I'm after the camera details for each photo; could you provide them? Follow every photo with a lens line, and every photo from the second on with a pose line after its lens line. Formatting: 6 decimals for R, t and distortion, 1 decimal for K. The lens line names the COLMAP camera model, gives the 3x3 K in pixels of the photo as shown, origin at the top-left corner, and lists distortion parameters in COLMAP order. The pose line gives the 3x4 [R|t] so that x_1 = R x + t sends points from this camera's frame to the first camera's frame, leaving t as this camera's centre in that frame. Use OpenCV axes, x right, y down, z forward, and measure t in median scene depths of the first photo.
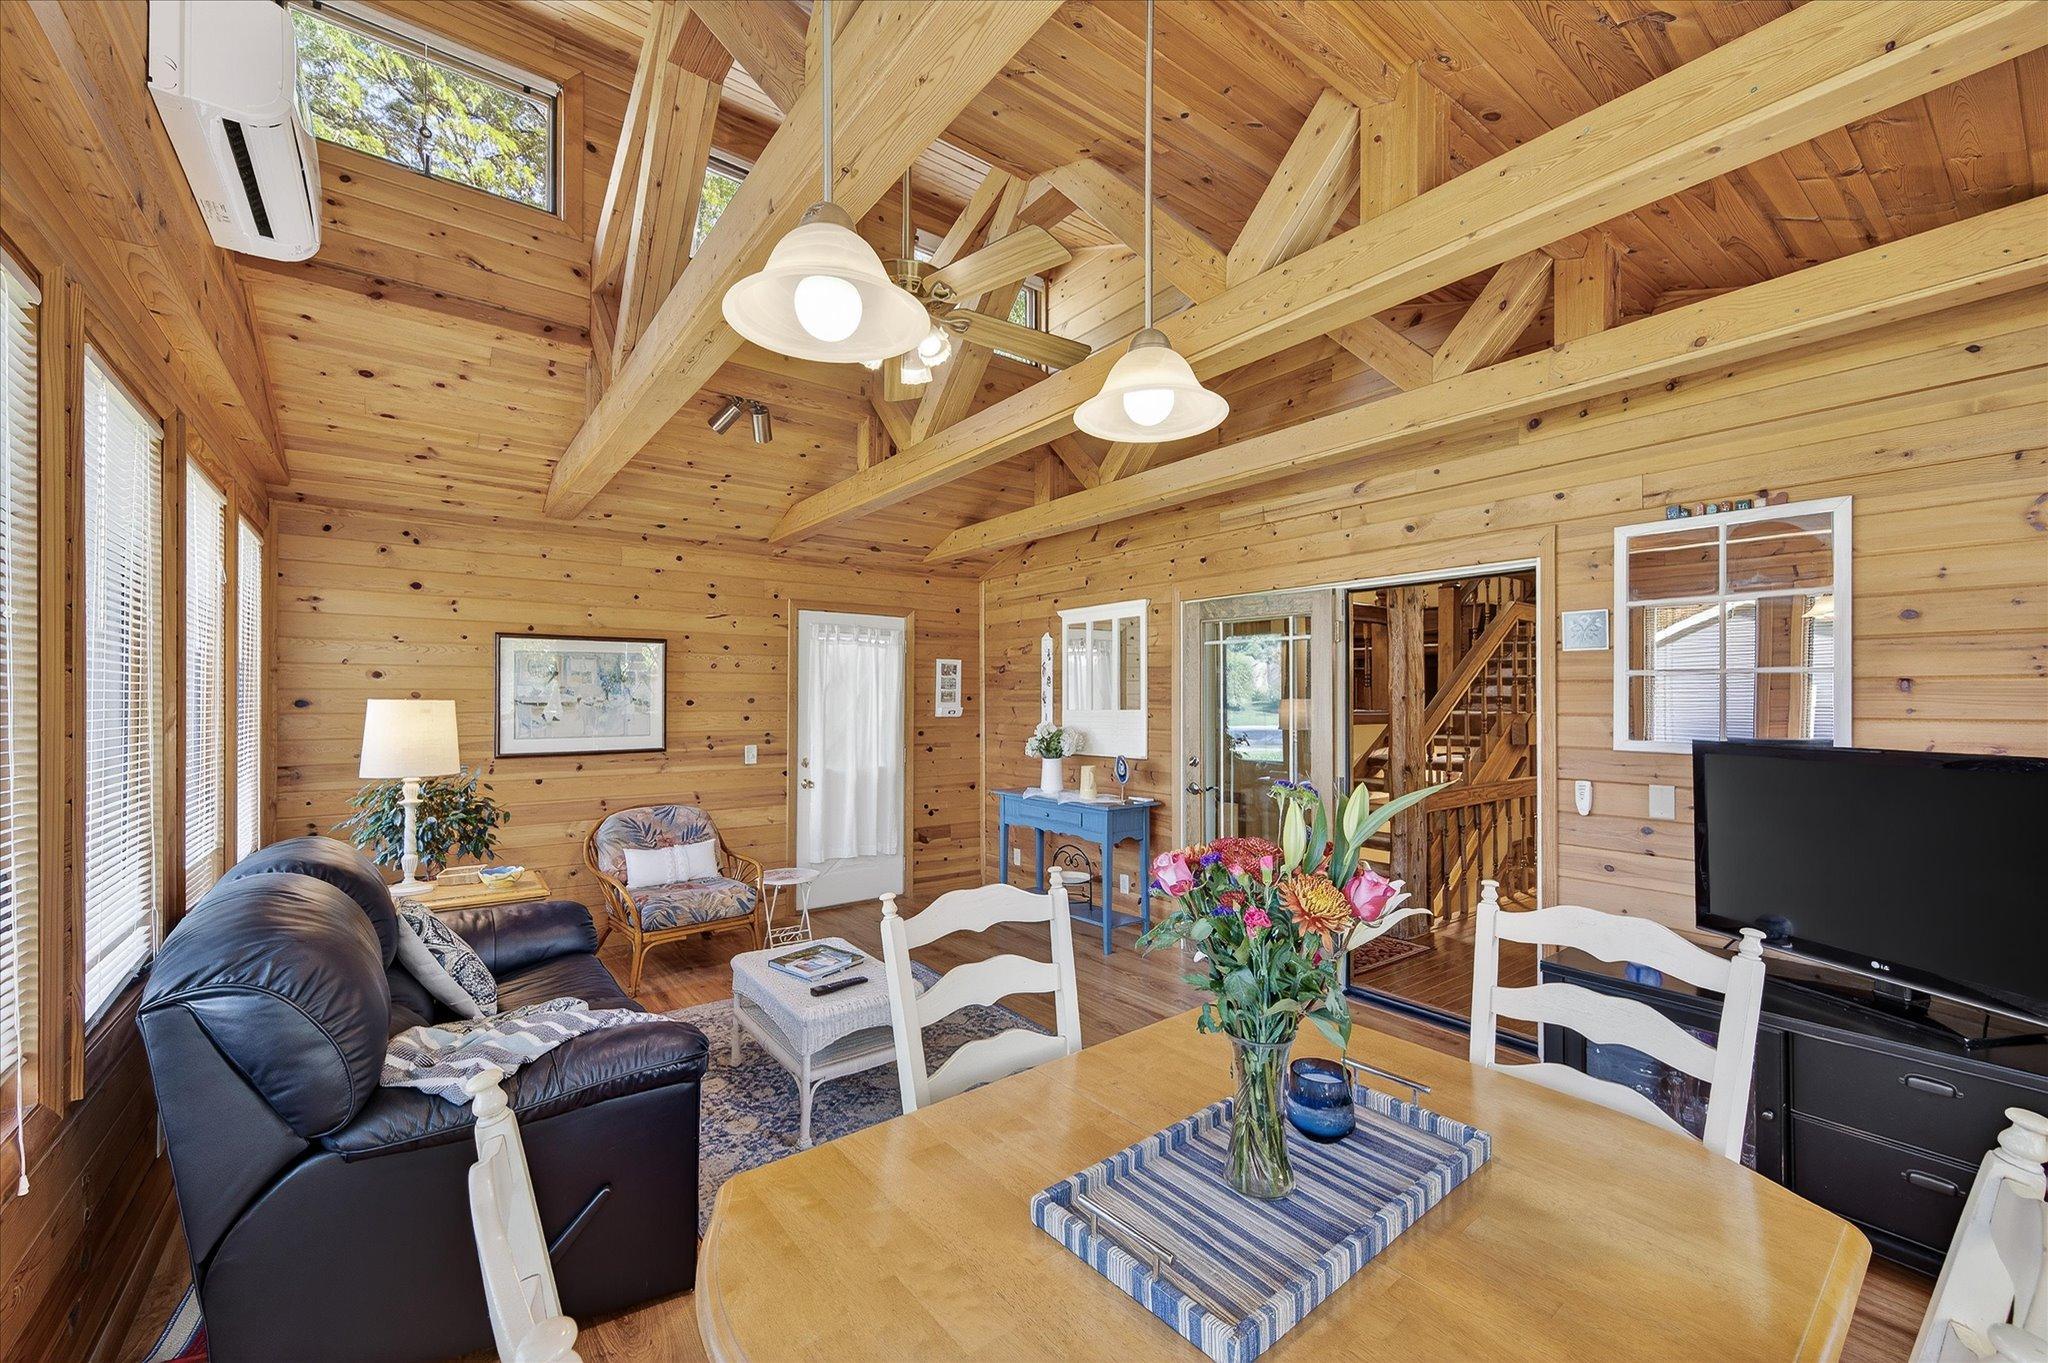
lens RADIAL K [[813.2, 0, 1030.2], [0, 813.2, 690.6], [0, 0, 1]] dist [-0.000010, -0.000173]
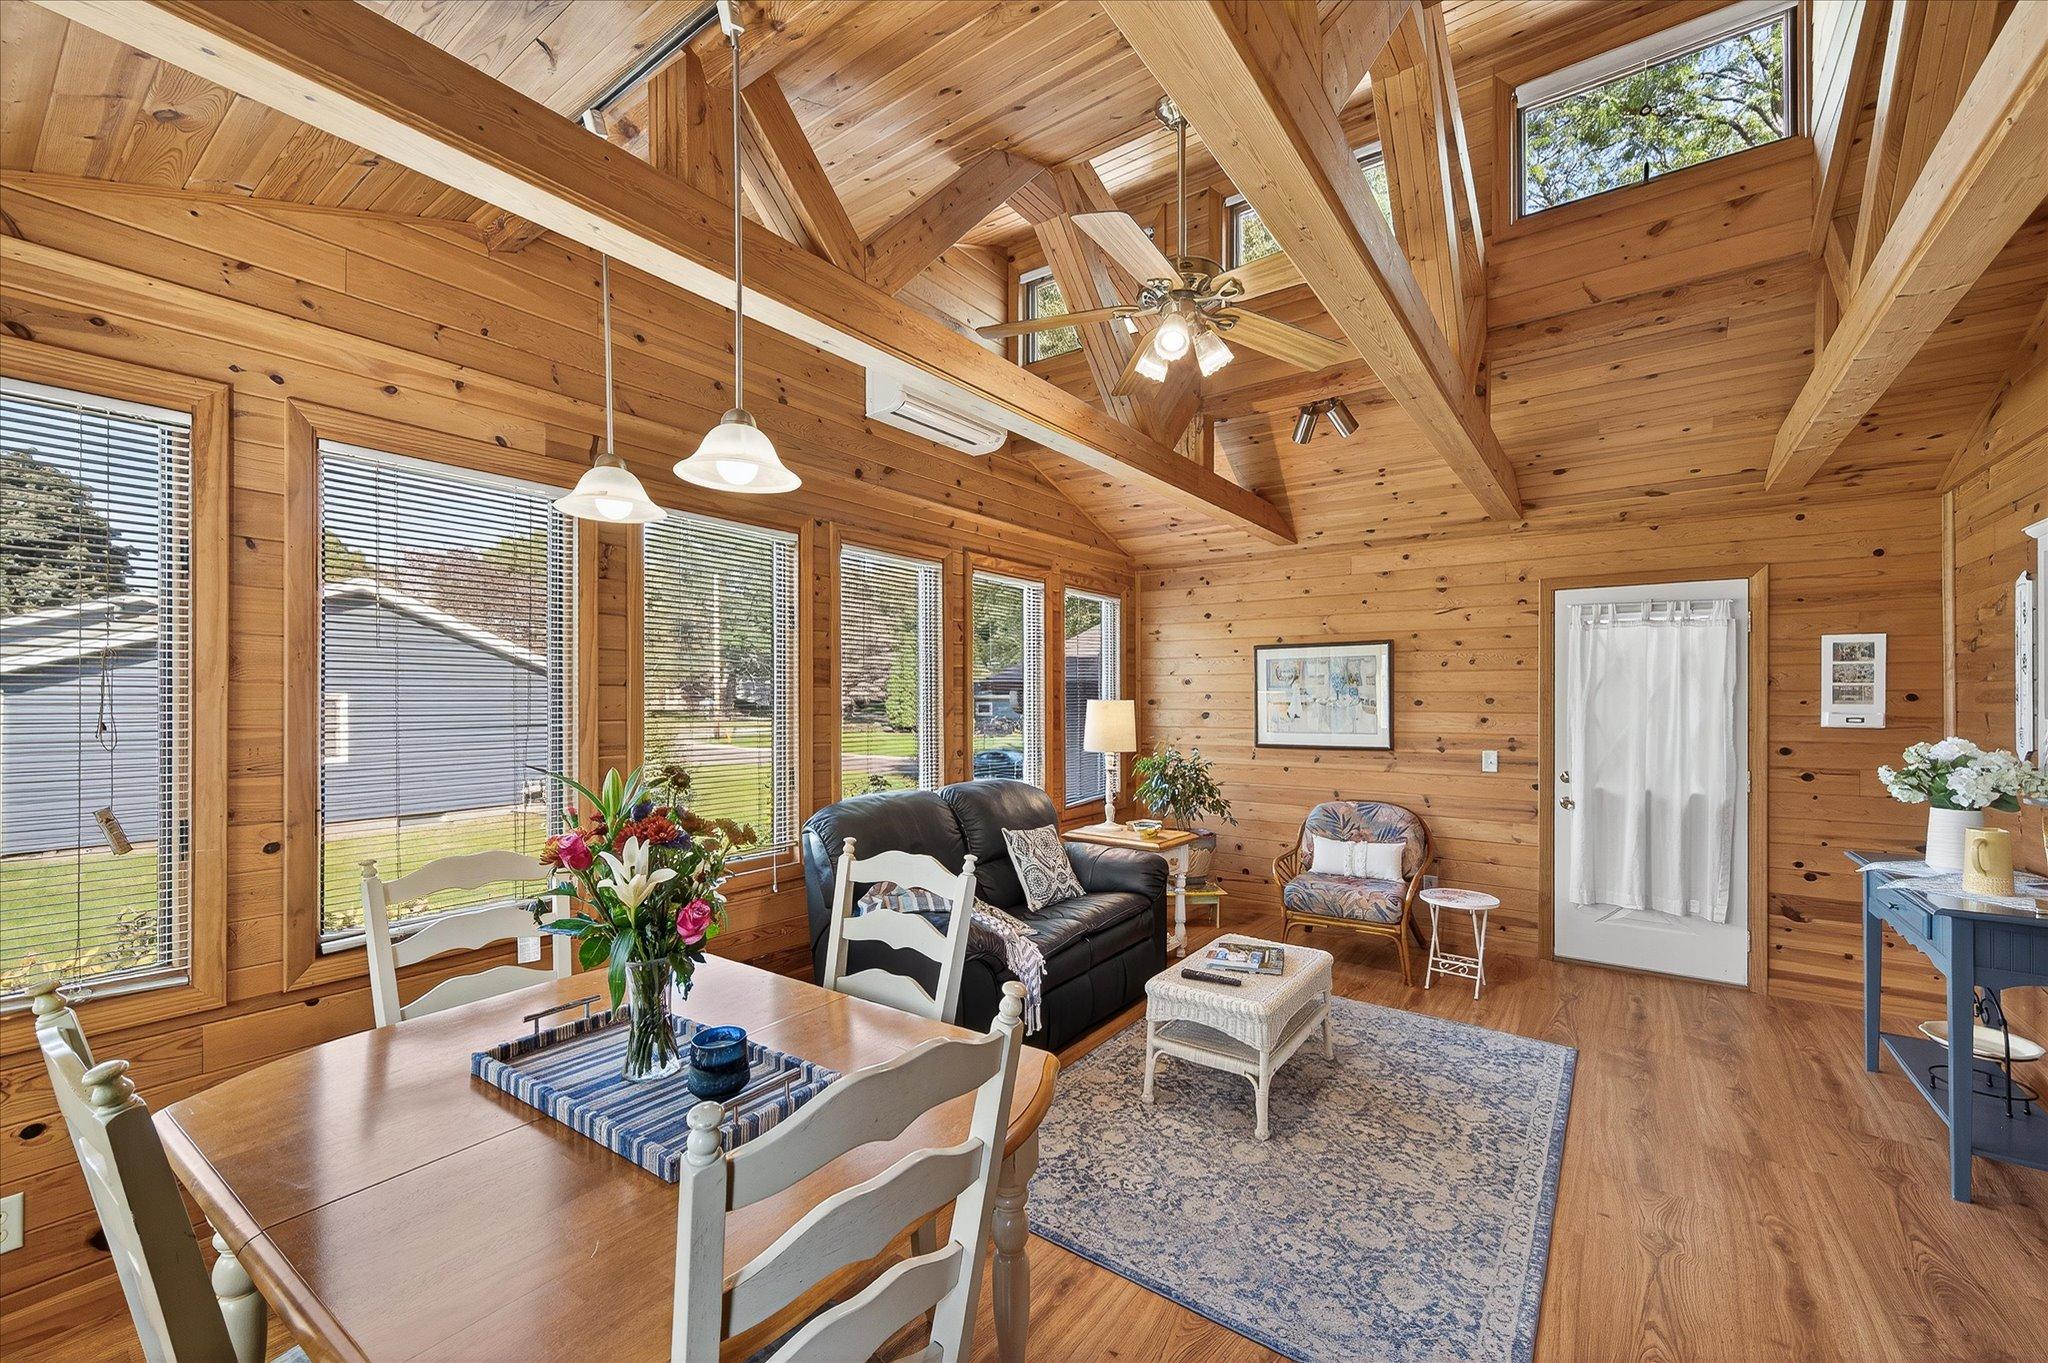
lens RADIAL K [[813.2, 0, 1030.2], [0, 813.2, 690.6], [0, 0, 1]] dist [-0.000010, -0.000173]
pose [[0.283626, -0.011103, -0.958871, 0.378421], [0.009900, 0.999914, -0.008650, 0.004042], [0.958884, -0.007040, 0.283711, 0.271654]]
